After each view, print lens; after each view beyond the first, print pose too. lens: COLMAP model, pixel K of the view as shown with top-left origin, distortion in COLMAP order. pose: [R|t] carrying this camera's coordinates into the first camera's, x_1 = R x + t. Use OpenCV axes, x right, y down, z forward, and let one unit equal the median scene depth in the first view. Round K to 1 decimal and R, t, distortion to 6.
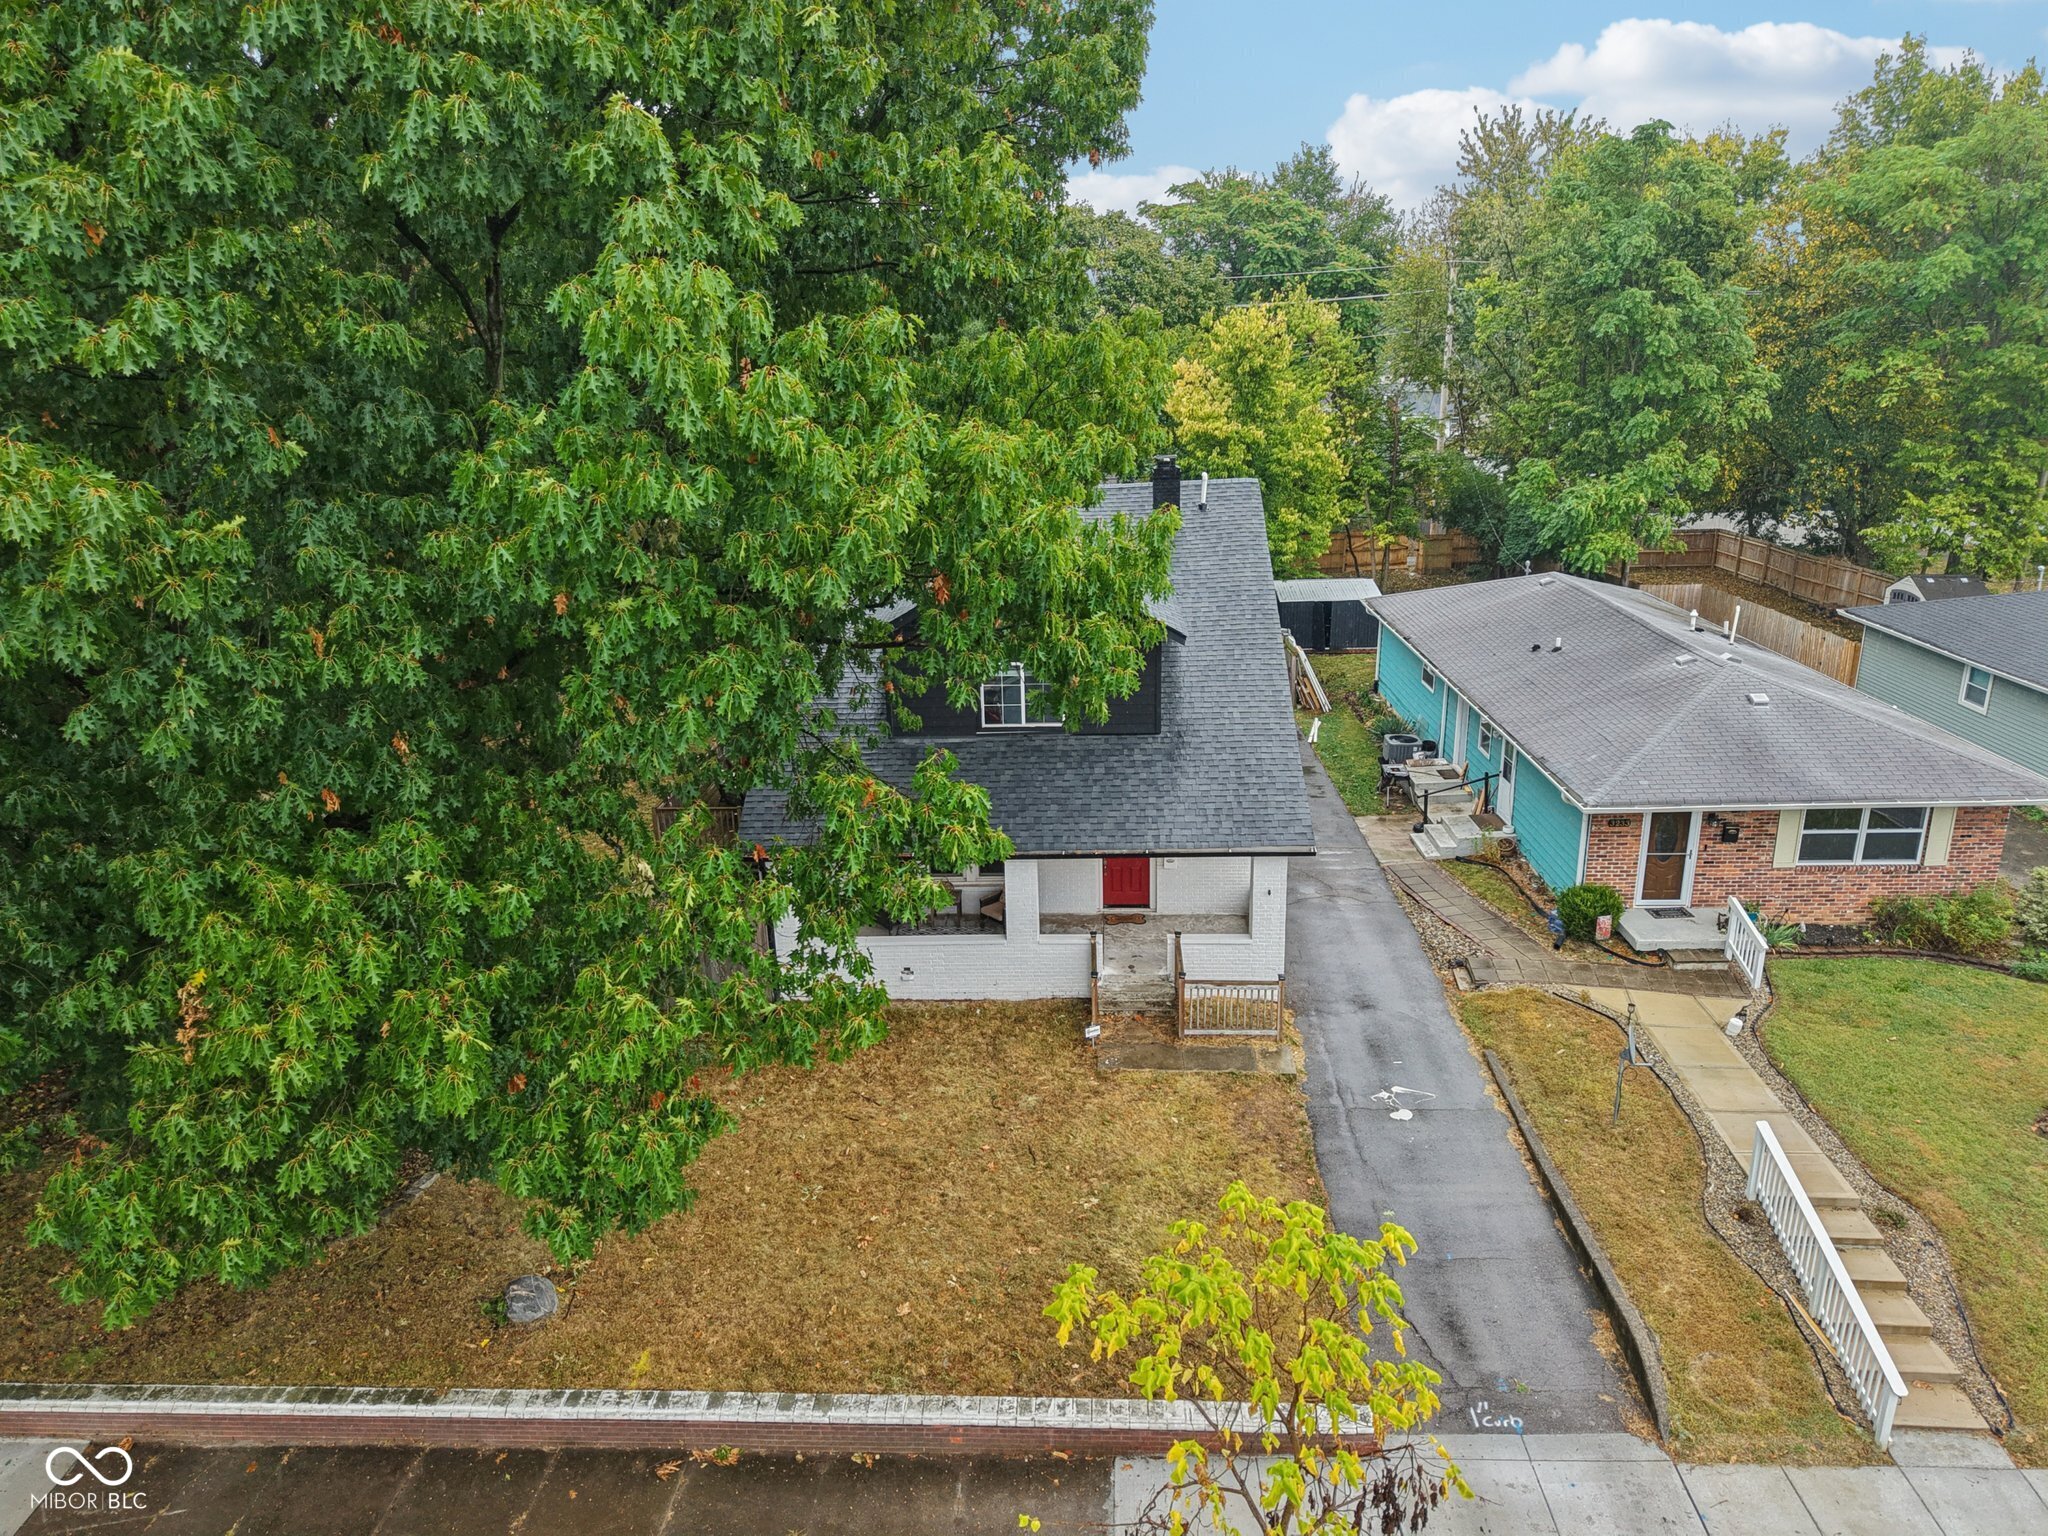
lens RADIAL K [[1376.5, 0, 1024.0], [0, 1376.5, 768.0], [0, 0, 1]] dist [0.014815, -0.010974]
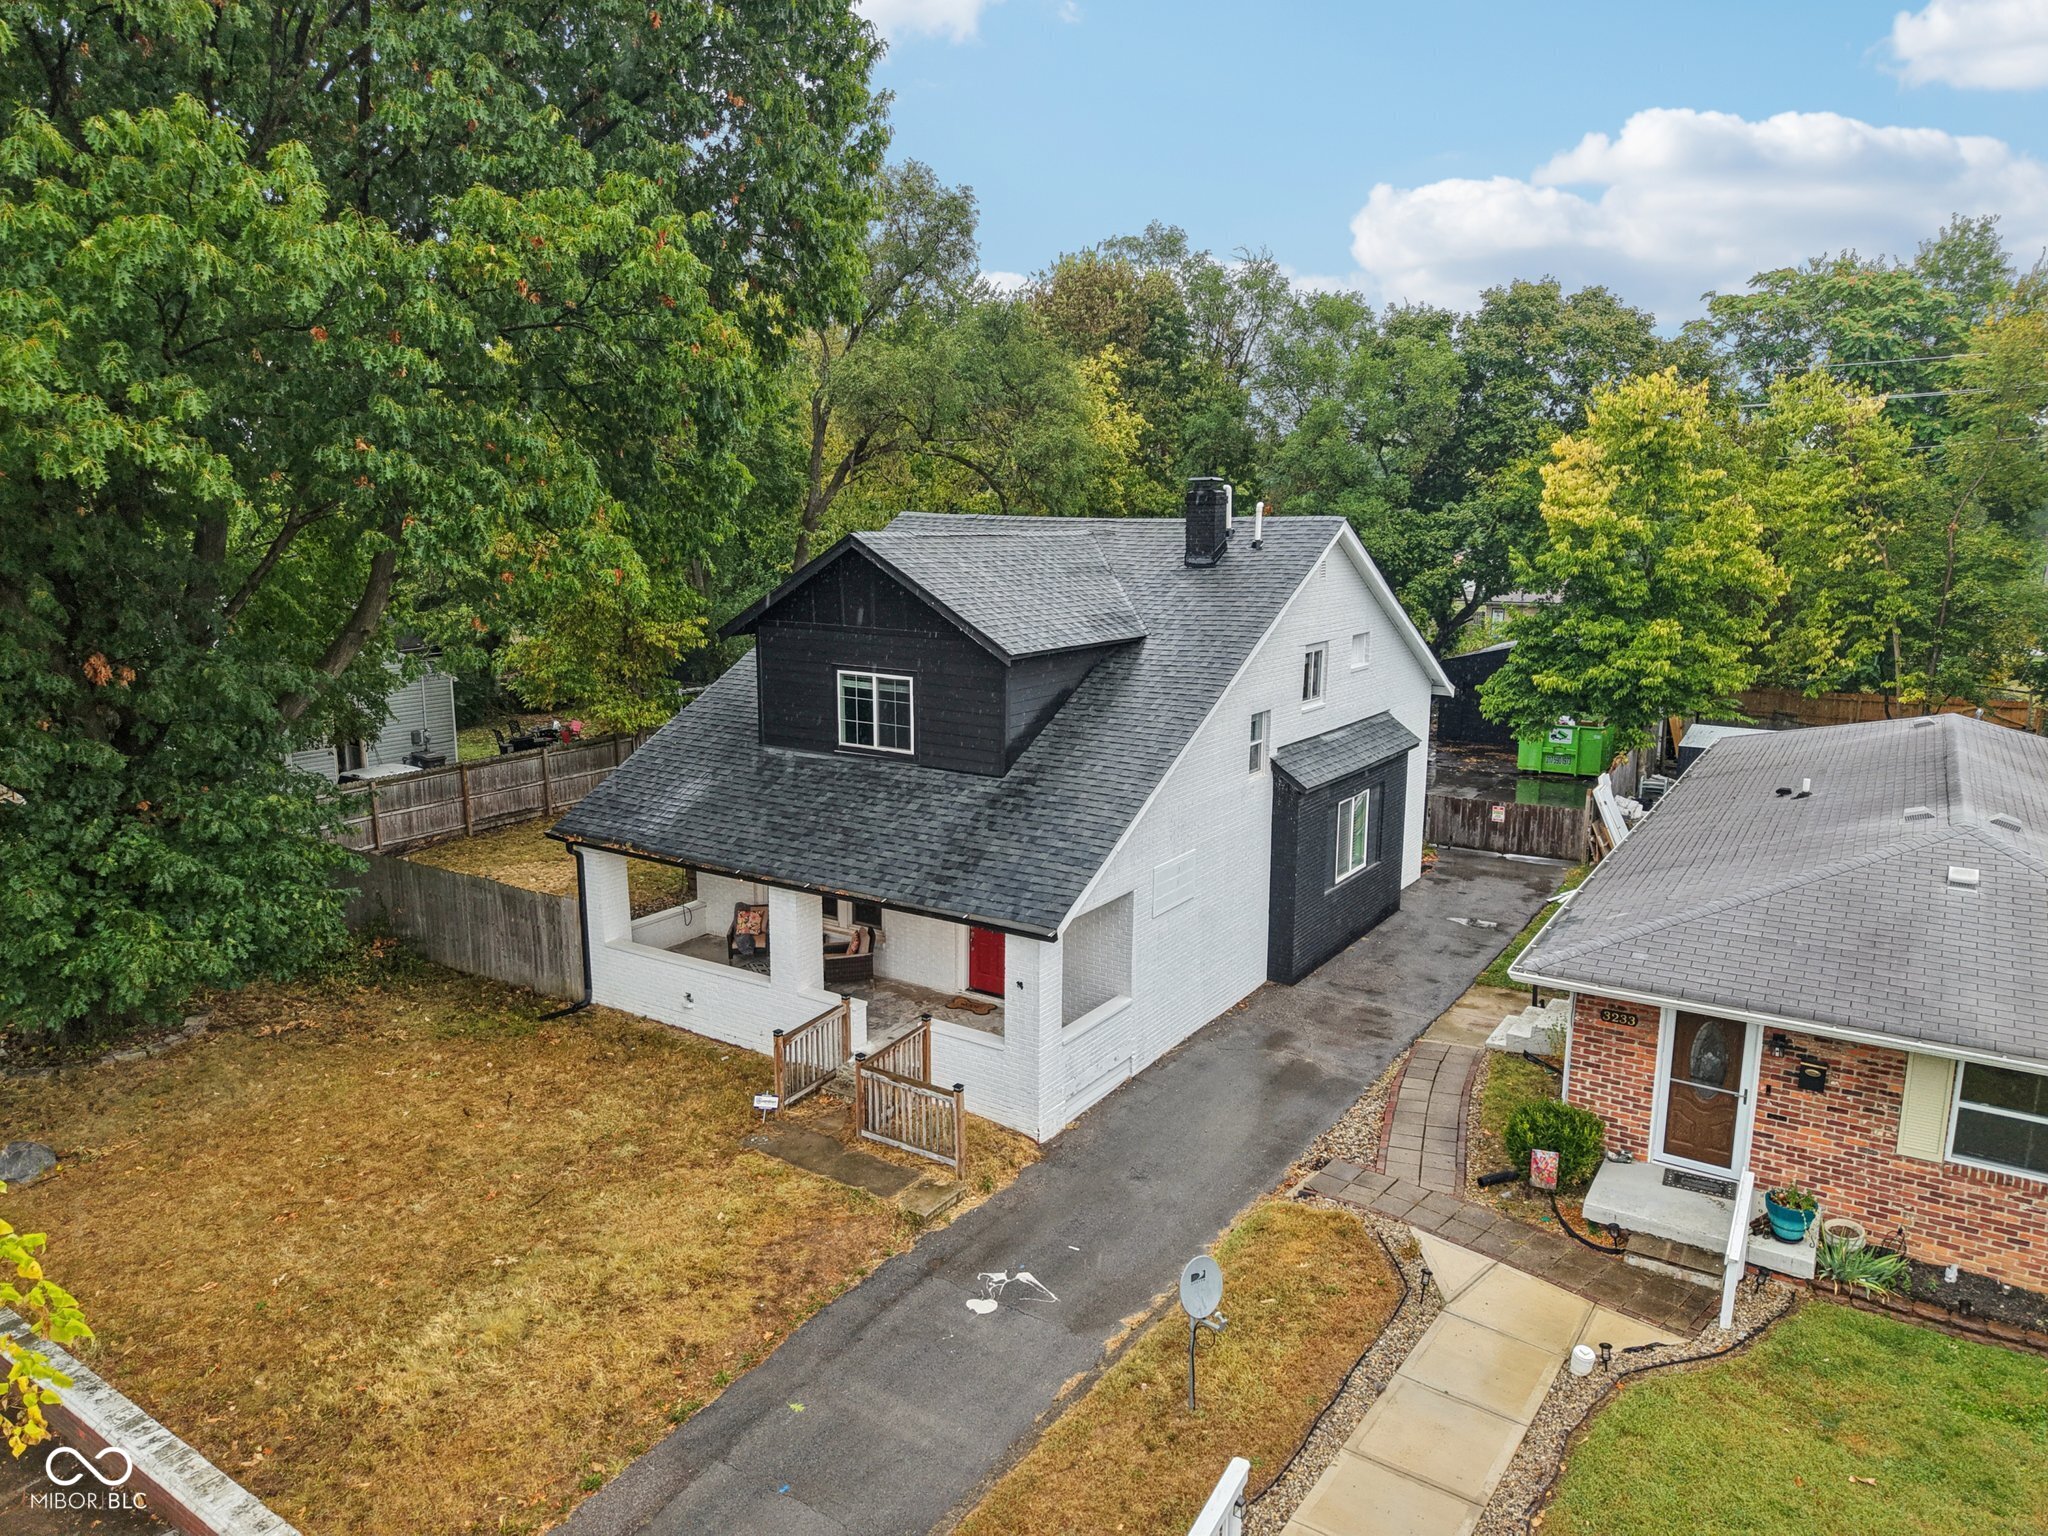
lens RADIAL K [[1376.5, 0, 1024.0], [0, 1376.5, 768.0], [0, 0, 1]] dist [0.014815, -0.010974]
pose [[0.852918, 0.127840, -0.506150, 0.504938], [-0.186851, 0.980079, -0.067324, 0.021328], [0.487460, 0.151997, 0.859814, 0.300511]]
